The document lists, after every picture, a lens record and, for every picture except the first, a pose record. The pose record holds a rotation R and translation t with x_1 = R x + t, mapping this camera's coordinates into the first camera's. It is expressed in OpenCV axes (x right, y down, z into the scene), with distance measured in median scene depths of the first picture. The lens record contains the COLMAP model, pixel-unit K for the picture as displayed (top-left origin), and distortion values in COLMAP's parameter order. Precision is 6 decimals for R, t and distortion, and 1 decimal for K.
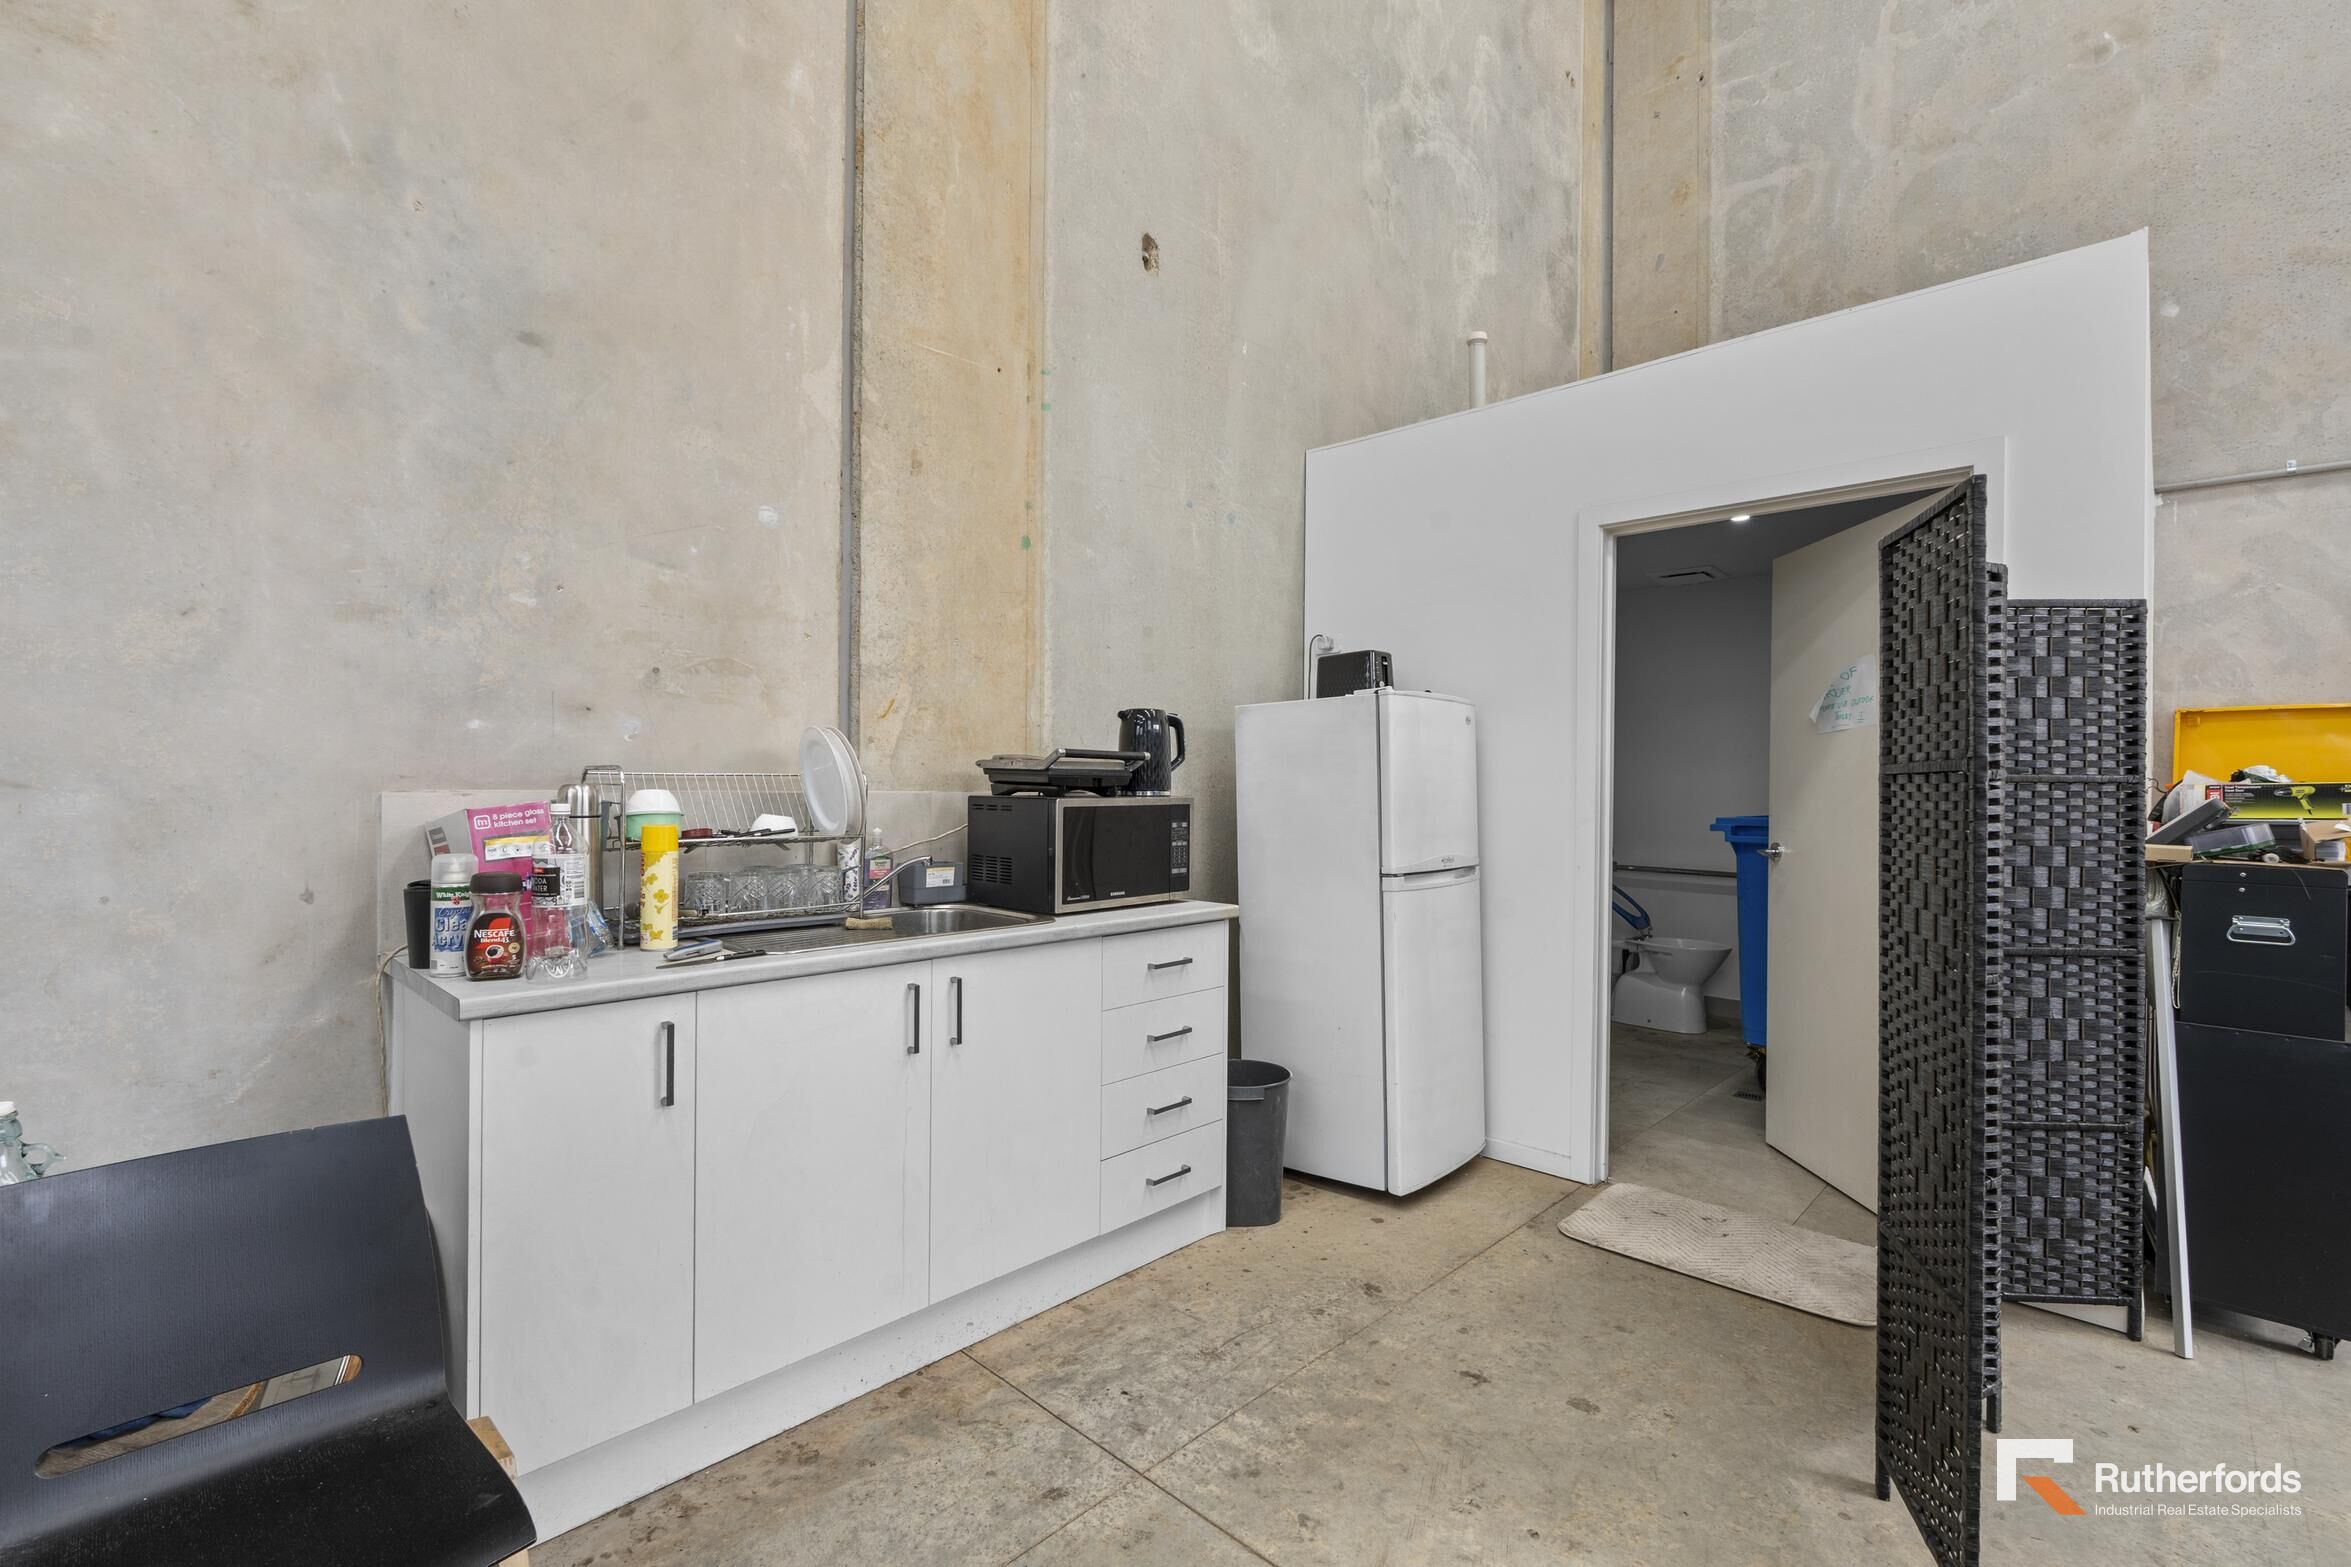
lens RADIAL K [[1043.8, 0, 1183.2], [0, 1043.8, 800.4], [0, 0, 1]] dist [-0.001976, 0.000114]
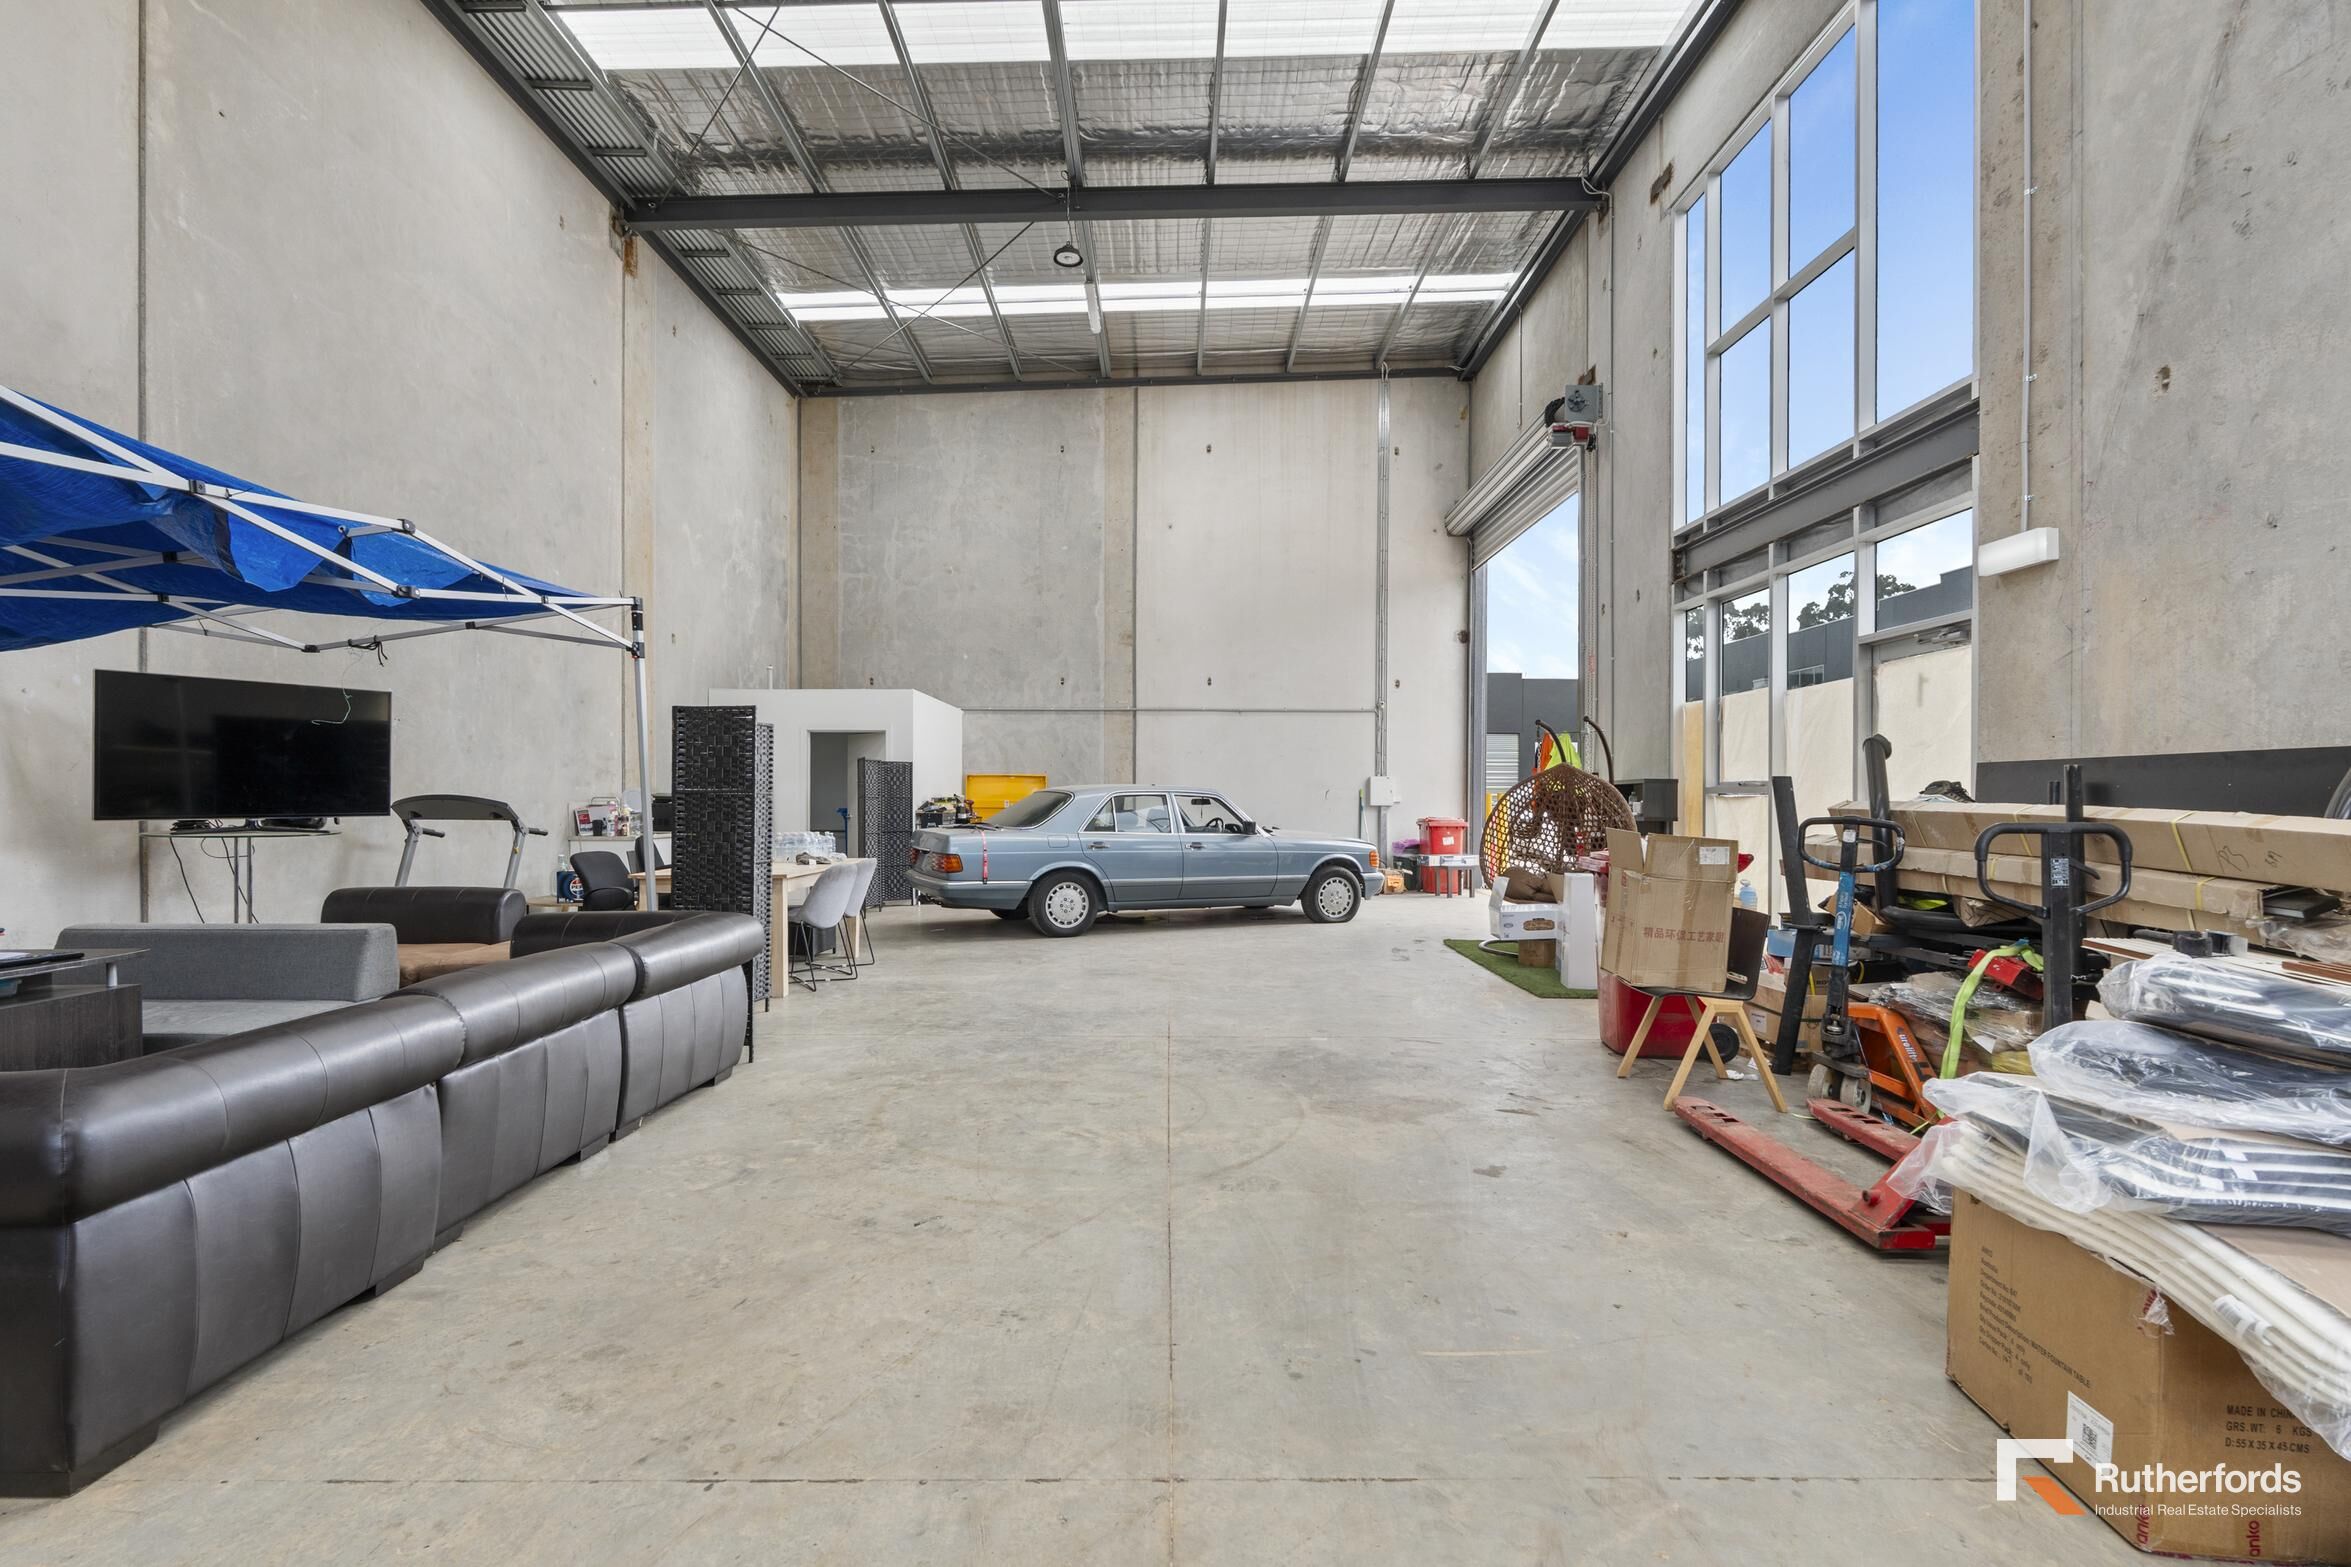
lens RADIAL K [[1043.8, 0, 1183.2], [0, 1043.8, 800.4], [0, 0, 1]] dist [-0.001976, 0.000114]
pose [[0.721590, -0.010264, 0.692244, -0.735911], [0.008291, 0.999947, 0.006183, -0.014483], [-0.692271, 0.001278, 0.721637, -1.591608]]
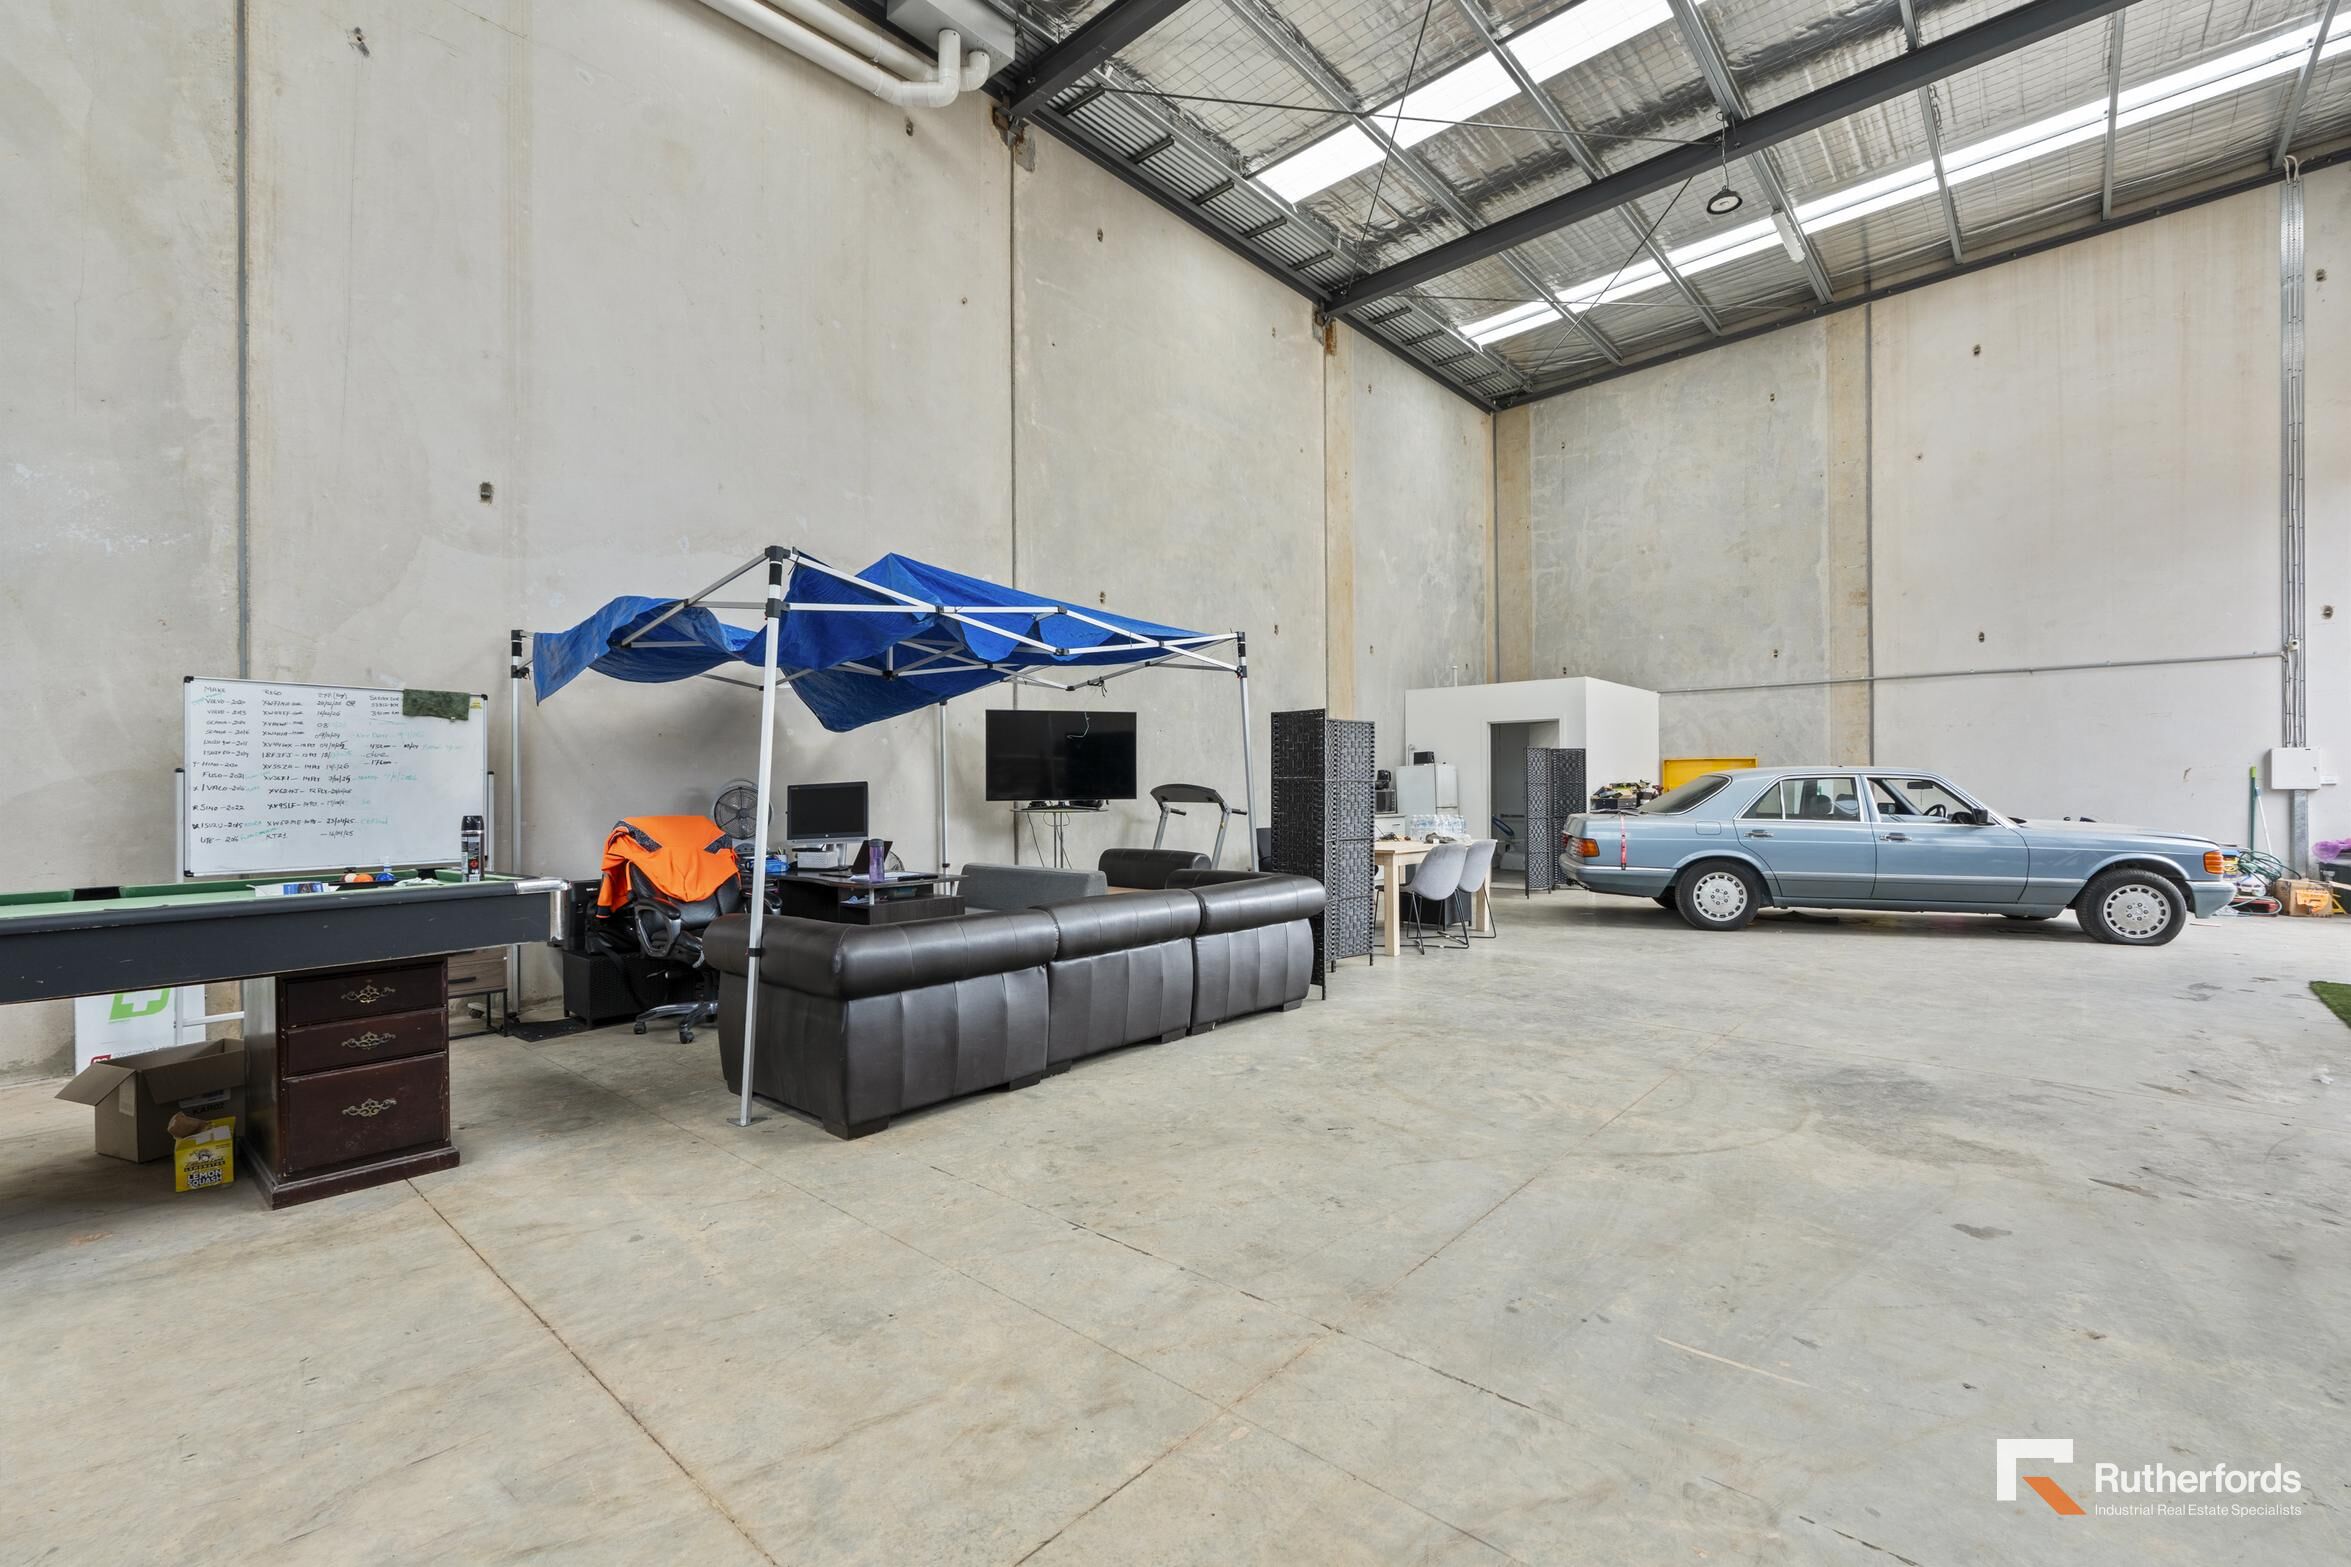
lens RADIAL K [[1022.3, 0, 1180.2], [0, 1022.3, 783.6], [0, 0, 1]] dist [-0.003011, 0.000690]
pose [[0.999052, -0.015955, 0.040493, -0.575685], [0.016266, 0.999841, -0.007371, -0.009182], [-0.040369, 0.008023, 0.999153, -1.760651]]
